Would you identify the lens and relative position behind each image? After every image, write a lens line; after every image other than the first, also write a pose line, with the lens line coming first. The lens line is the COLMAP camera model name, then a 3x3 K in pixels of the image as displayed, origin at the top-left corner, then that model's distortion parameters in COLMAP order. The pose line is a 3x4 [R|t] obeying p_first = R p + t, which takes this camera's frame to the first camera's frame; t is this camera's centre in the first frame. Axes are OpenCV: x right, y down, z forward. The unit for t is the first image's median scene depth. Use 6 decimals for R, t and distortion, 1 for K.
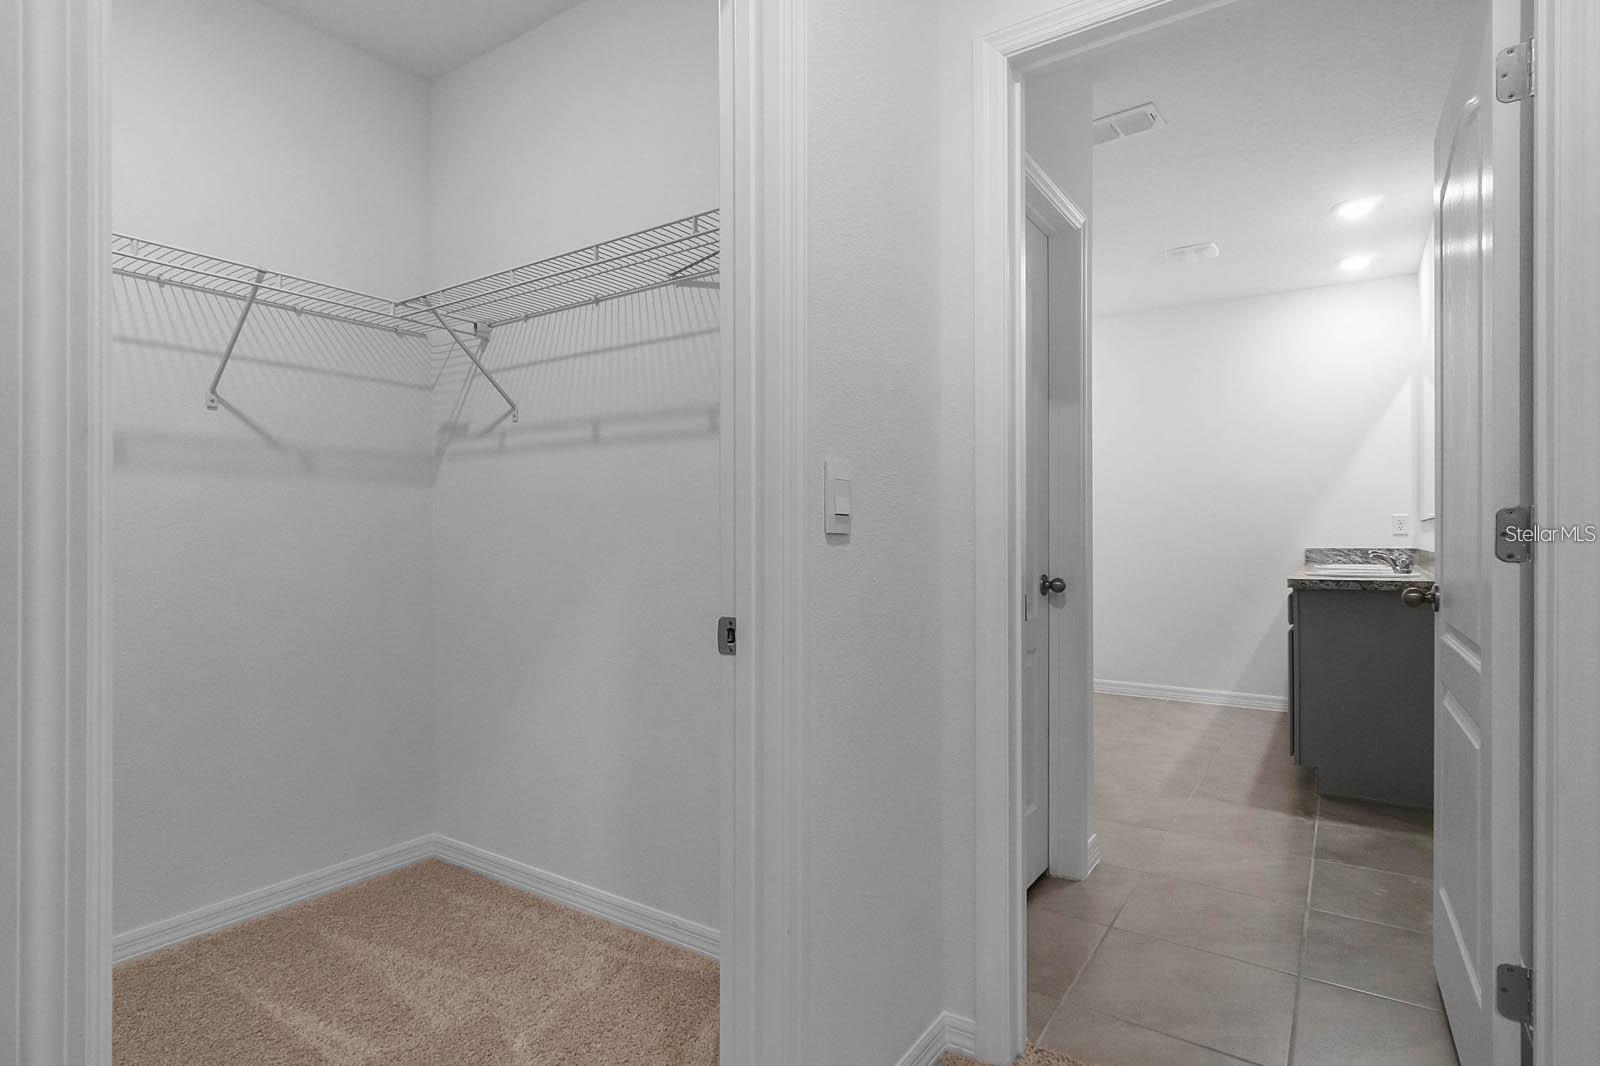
lens RADIAL K [[808.1, 0, 800.0], [0, 808.1, 533.0], [0, 0, 1]] dist [-0.000189, -0.000004]
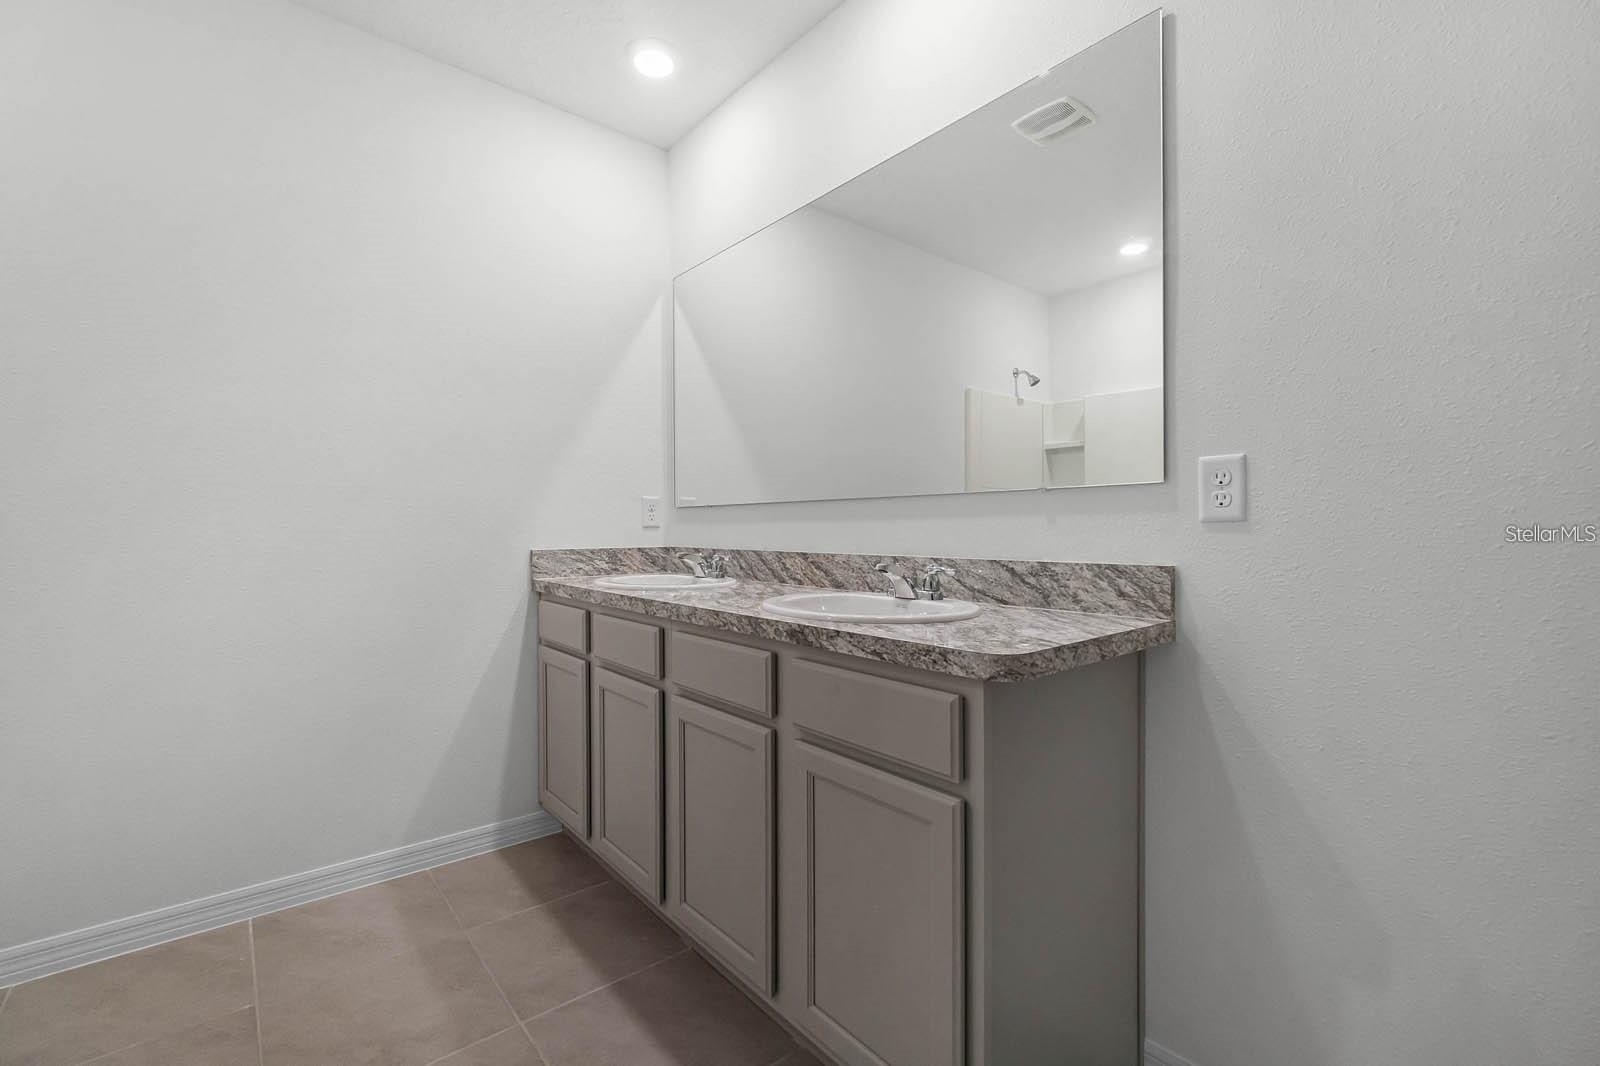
lens RADIAL K [[689.4, 0, 800.0], [0, 689.4, 533.0], [0, 0, 1]] dist [0.000885, 0.000004]
pose [[0.275564, -0.003467, 0.961277, 0.217312], [-0.003536, 0.999983, 0.004620, 0.003961], [-0.961276, -0.004672, 0.275547, 0.704117]]
